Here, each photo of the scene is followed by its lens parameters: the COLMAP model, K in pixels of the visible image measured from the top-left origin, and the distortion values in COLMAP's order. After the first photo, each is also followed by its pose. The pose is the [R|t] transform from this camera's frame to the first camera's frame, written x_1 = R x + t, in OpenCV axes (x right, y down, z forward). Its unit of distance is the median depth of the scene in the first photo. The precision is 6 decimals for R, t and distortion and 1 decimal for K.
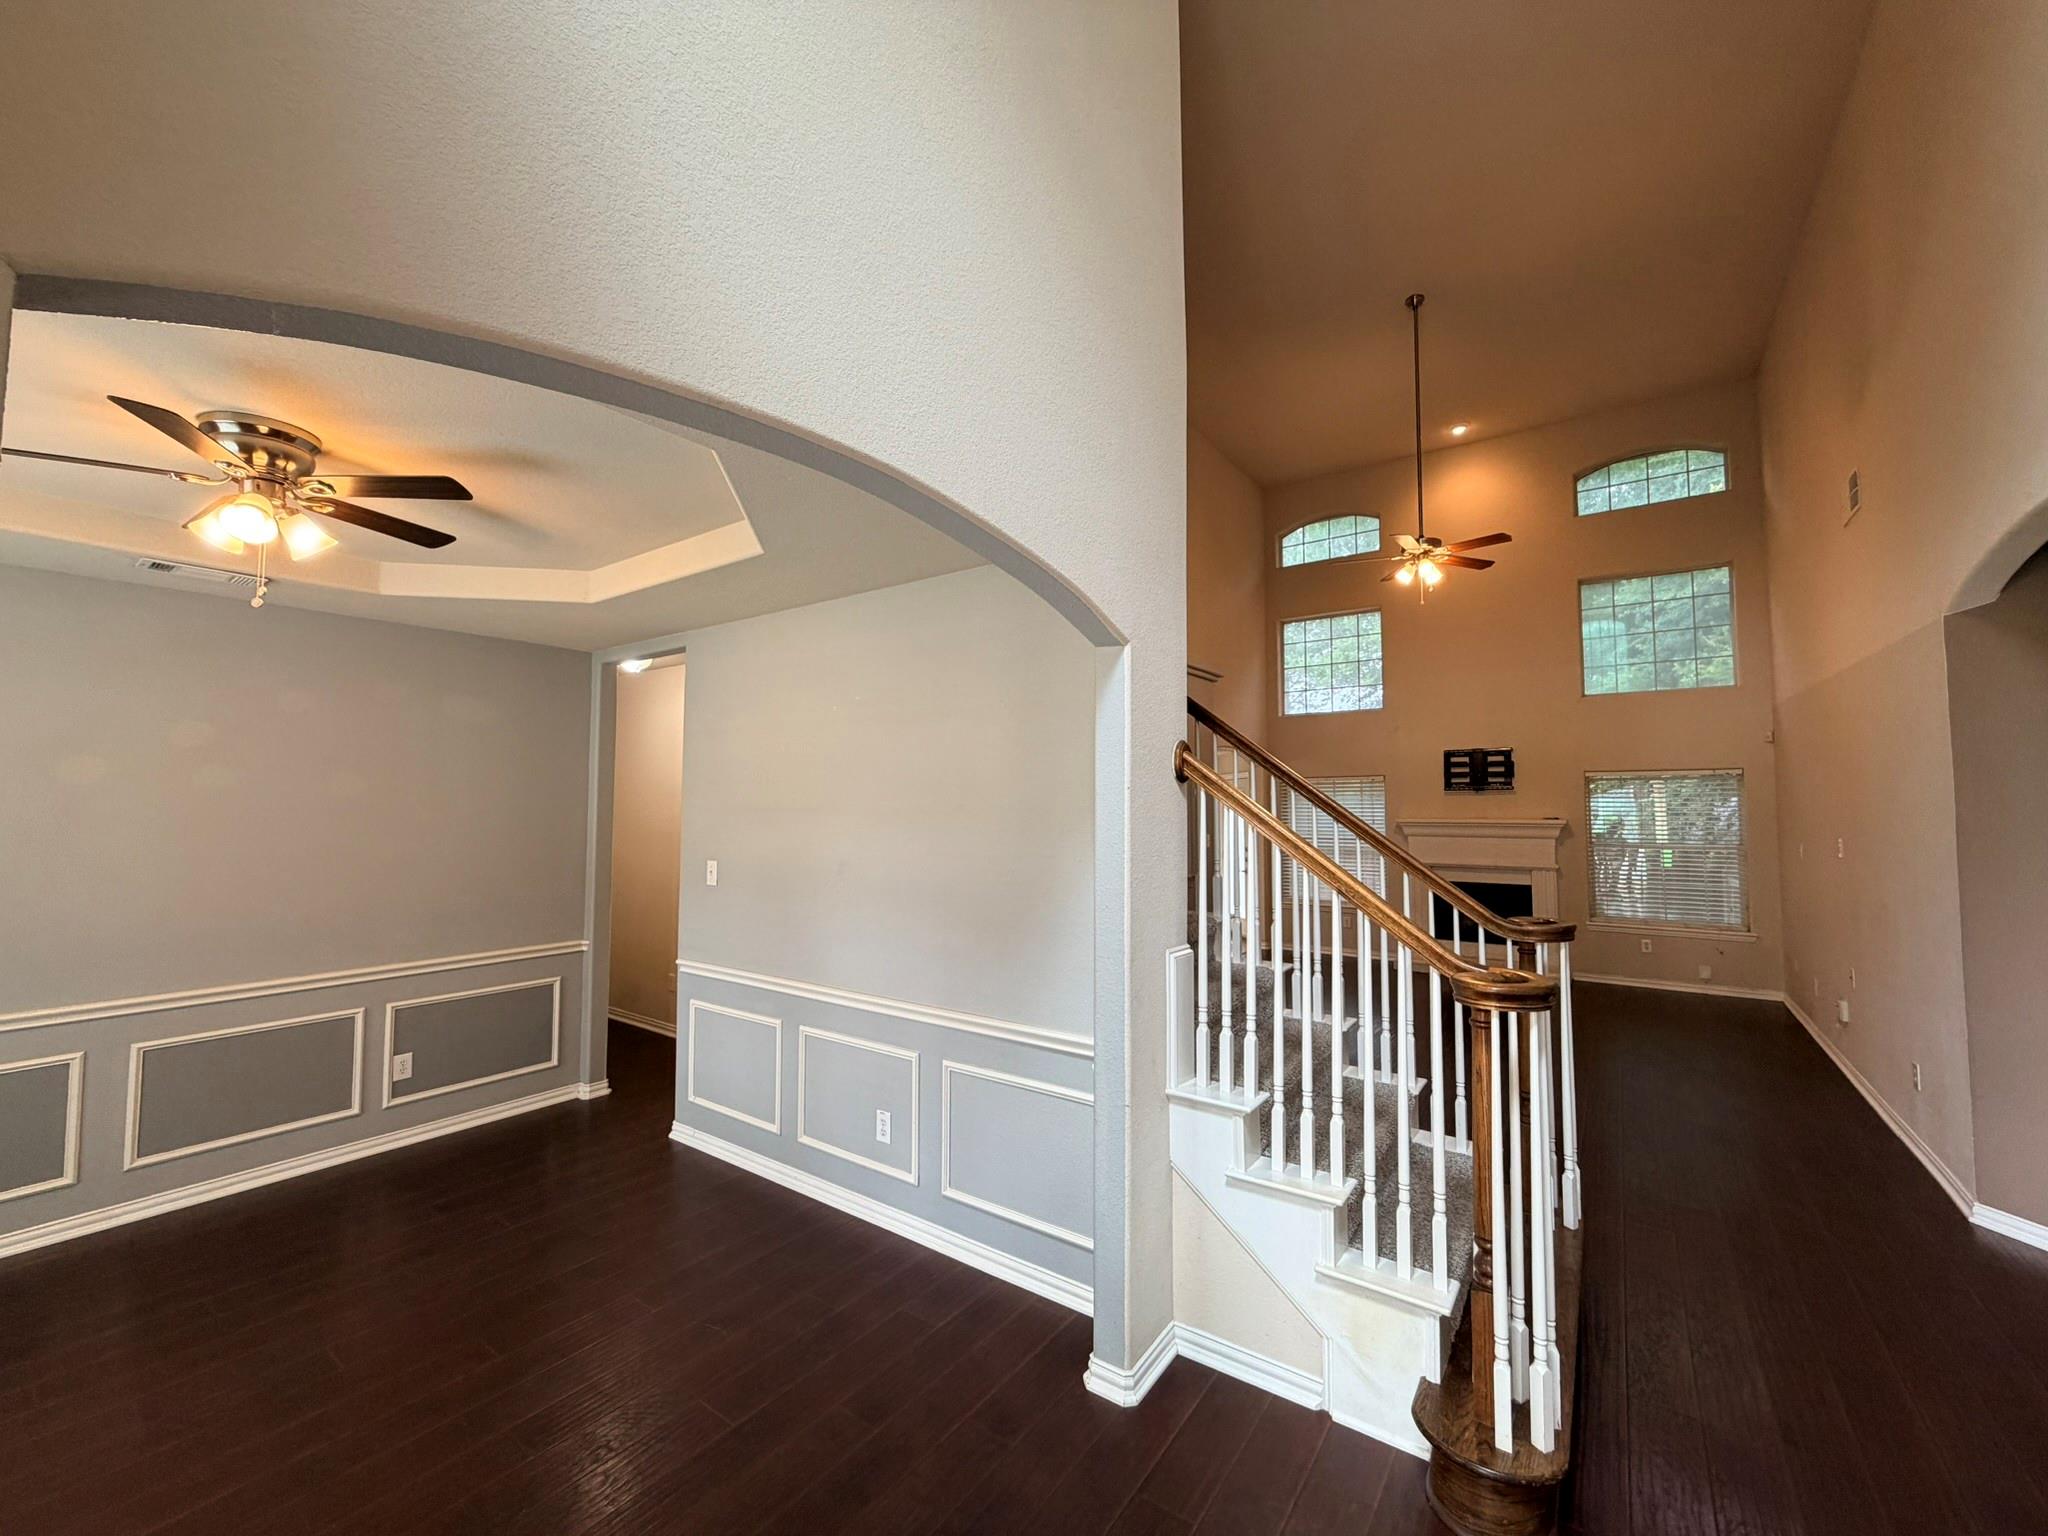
lens RADIAL K [[819.2, 0, 1033.7], [0, 819.2, 765.7], [0, 0, 1]] dist [0.010237, -0.000404]
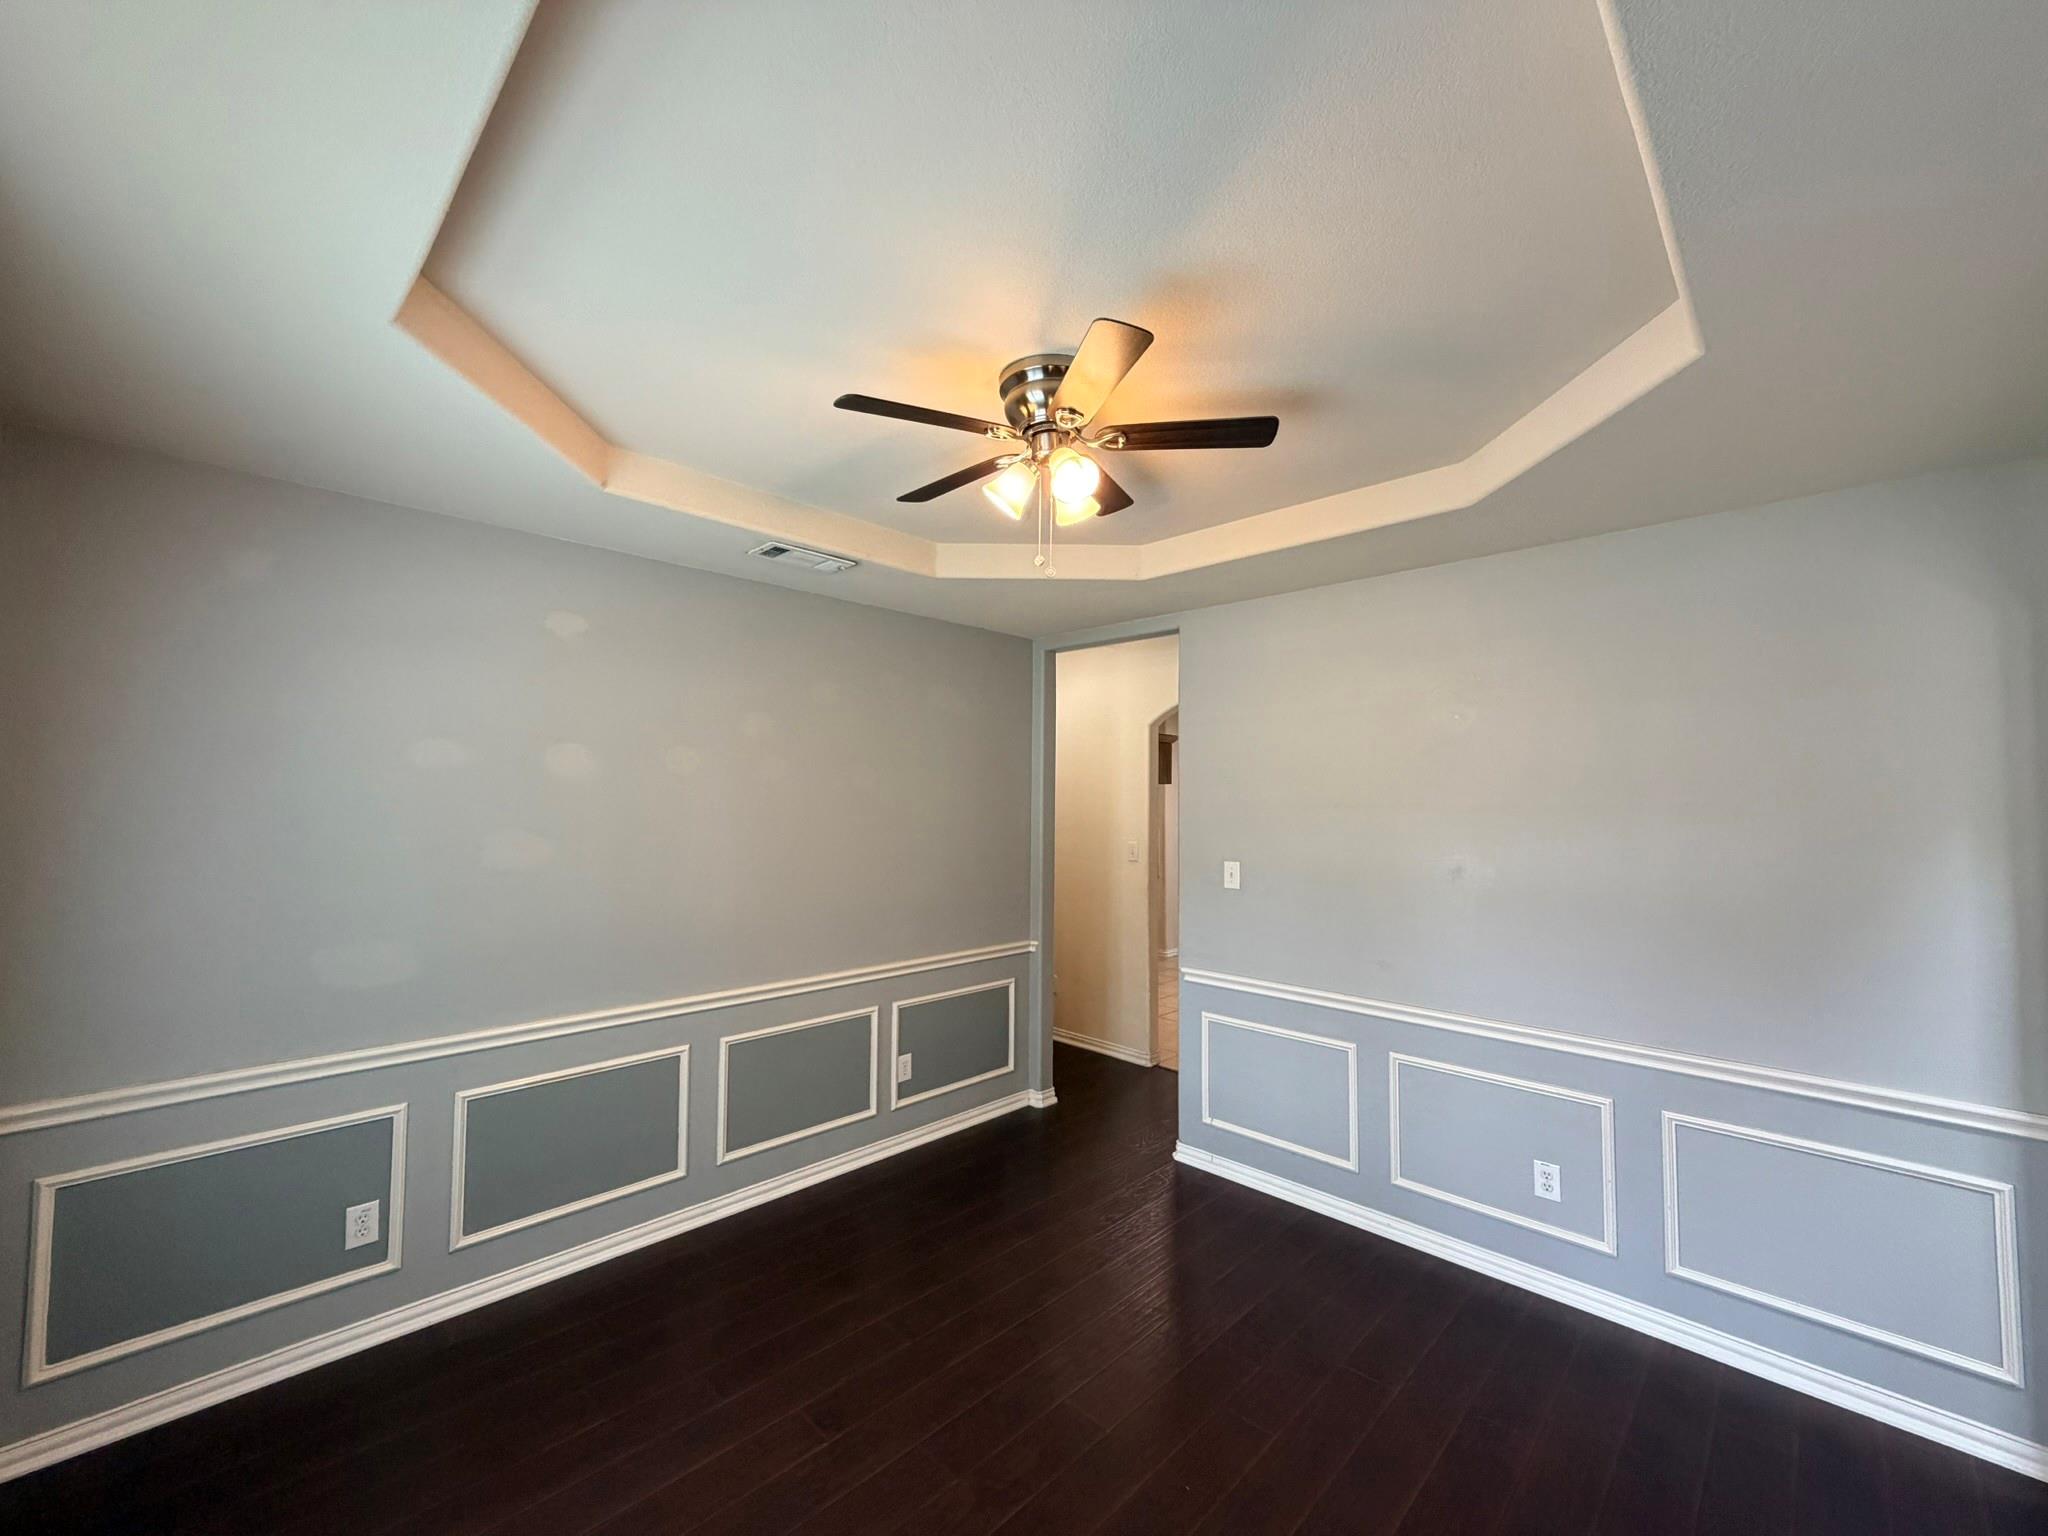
lens RADIAL K [[819.2, 0, 1034.1], [0, 819.2, 772.5], [0, 0, 1]] dist [0.010237, -0.000404]
pose [[0.990148, 0.000977, -0.140019, -0.491599], [0.000985, 0.999902, 0.013944, 0.003891], [0.140018, -0.013945, 0.990051, 0.071493]]
